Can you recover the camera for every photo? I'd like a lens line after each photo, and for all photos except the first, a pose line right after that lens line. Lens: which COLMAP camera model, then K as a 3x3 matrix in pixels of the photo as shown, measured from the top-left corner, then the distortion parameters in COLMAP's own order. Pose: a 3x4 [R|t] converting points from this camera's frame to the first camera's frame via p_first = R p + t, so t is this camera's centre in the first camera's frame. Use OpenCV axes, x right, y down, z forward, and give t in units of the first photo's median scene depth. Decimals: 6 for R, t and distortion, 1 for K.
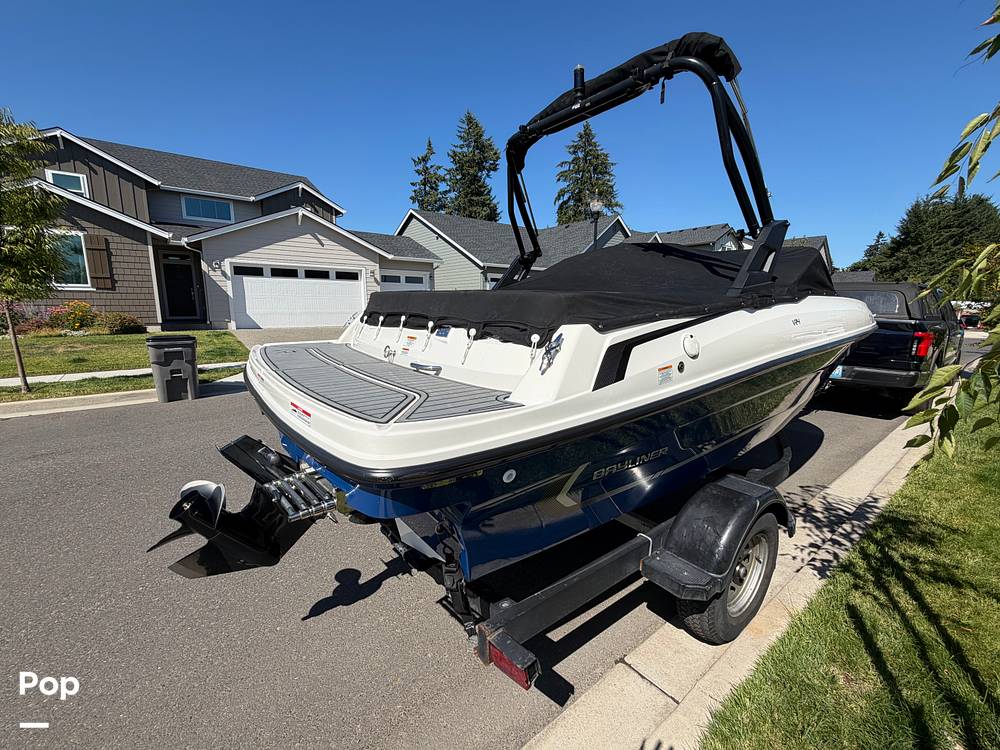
lens RADIAL K [[419.4, 0, 505.0], [0, 419.4, 373.8], [0, 0, 1]] dist [-0.003388, 0.000782]
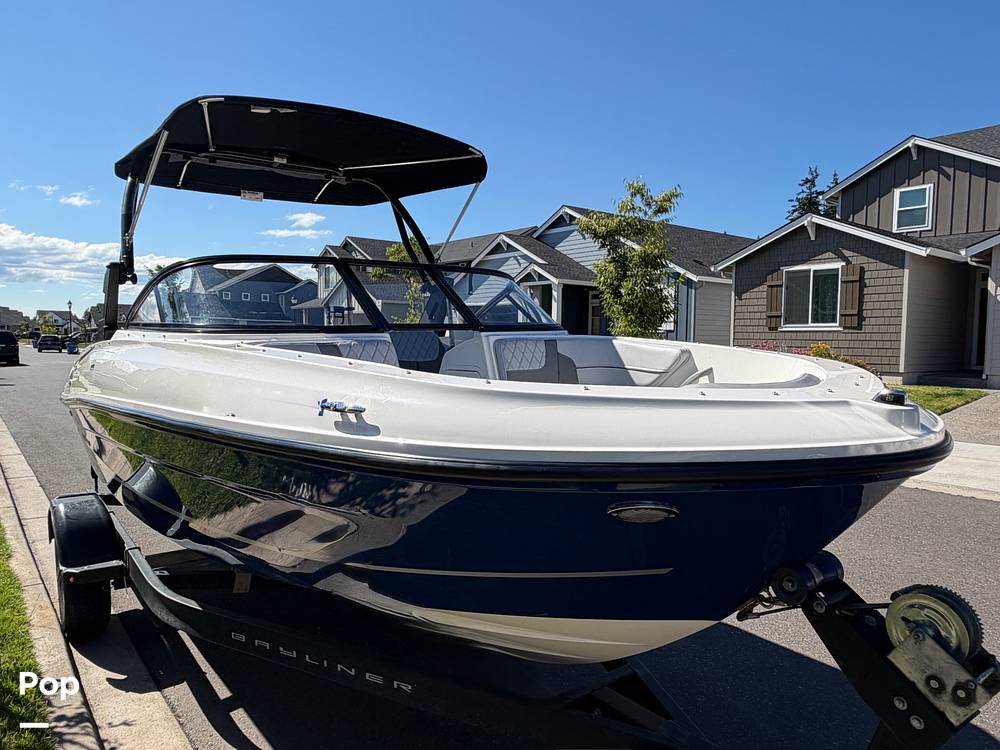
lens RADIAL K [[691.9, 0, 499.7], [0, 691.9, 376.8], [0, 0, 1]] dist [-0.004069, 0.004690]
pose [[-0.008961, 0.050975, -0.998660, 0.411594], [-0.172121, 0.983715, 0.051757, -0.062269], [0.985035, 0.172354, -0.000041, 0.346993]]
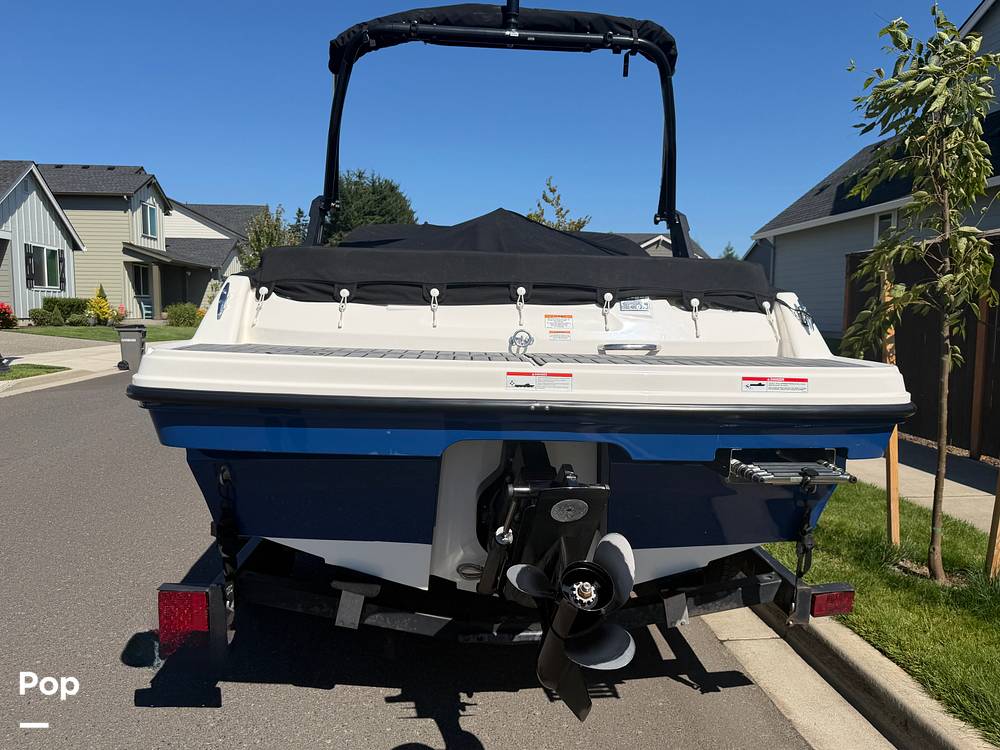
lens RADIAL K [[724.7, 0, 503.9], [0, 724.7, 377.5], [0, 0, 1]] dist [0.023714, -0.001605]
pose [[0.549823, -0.075879, 0.831827, -0.221201], [0.128414, 0.991705, 0.005583, 0.000271], [-0.825351, 0.103748, 0.555006, 0.065837]]
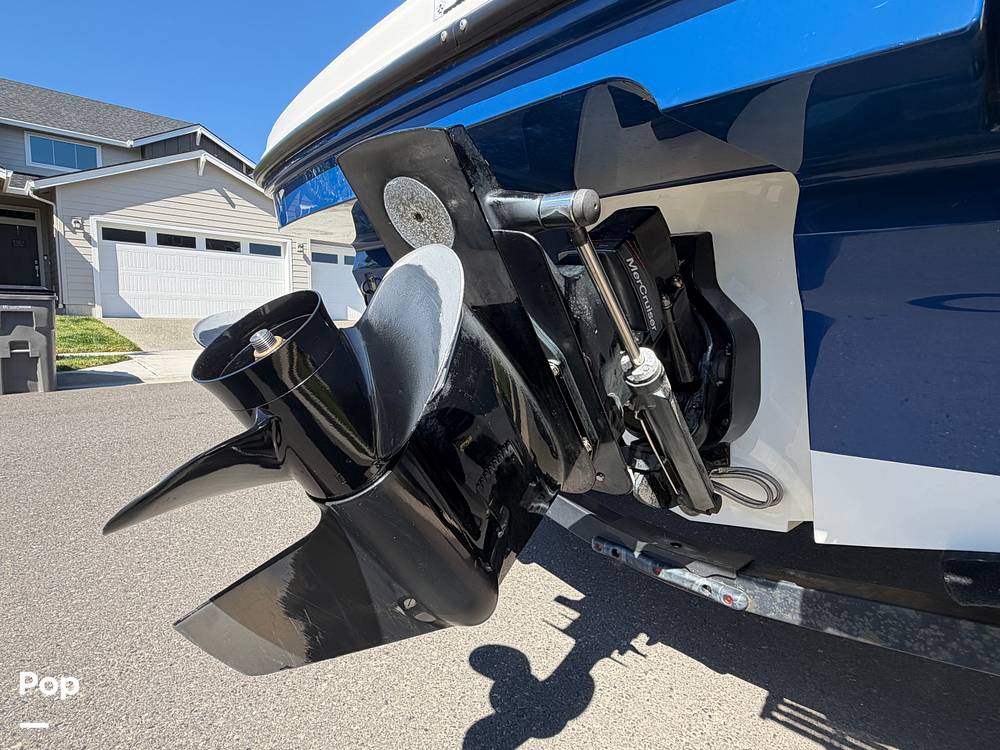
lens RADIAL K [[534.9, 0, 494.3], [0, 534.9, 377.3], [0, 0, 1]] dist [-0.005873, 0.001399]
pose [[0.996579, 0.003309, 0.082578, -0.088170], [0.000827, 0.998749, -0.050004, 0.046567], [-0.082640, 0.049901, 0.995329, 0.094128]]
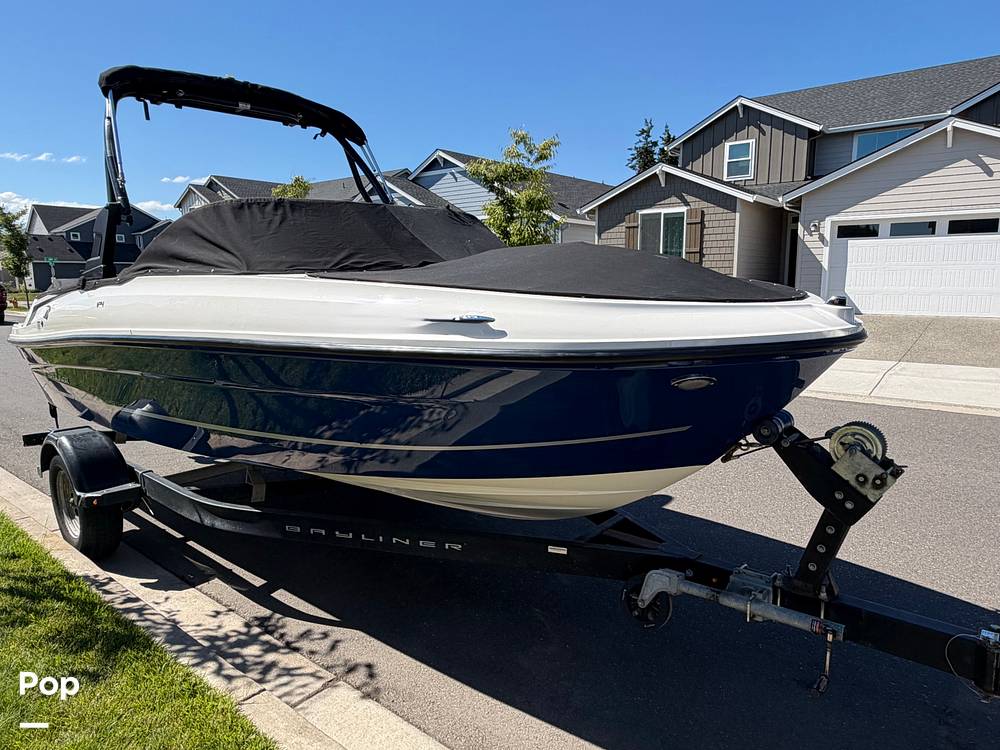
lens RADIAL K [[650.1, 0, 509.8], [0, 650.1, 371.6], [0, 0, 1]] dist [-0.001389, 0.002818]
pose [[0.206881, 0.134248, -0.969112, 0.442707], [-0.152833, 0.982815, 0.103520, -0.050754], [0.966355, 0.126696, 0.223843, 0.295433]]
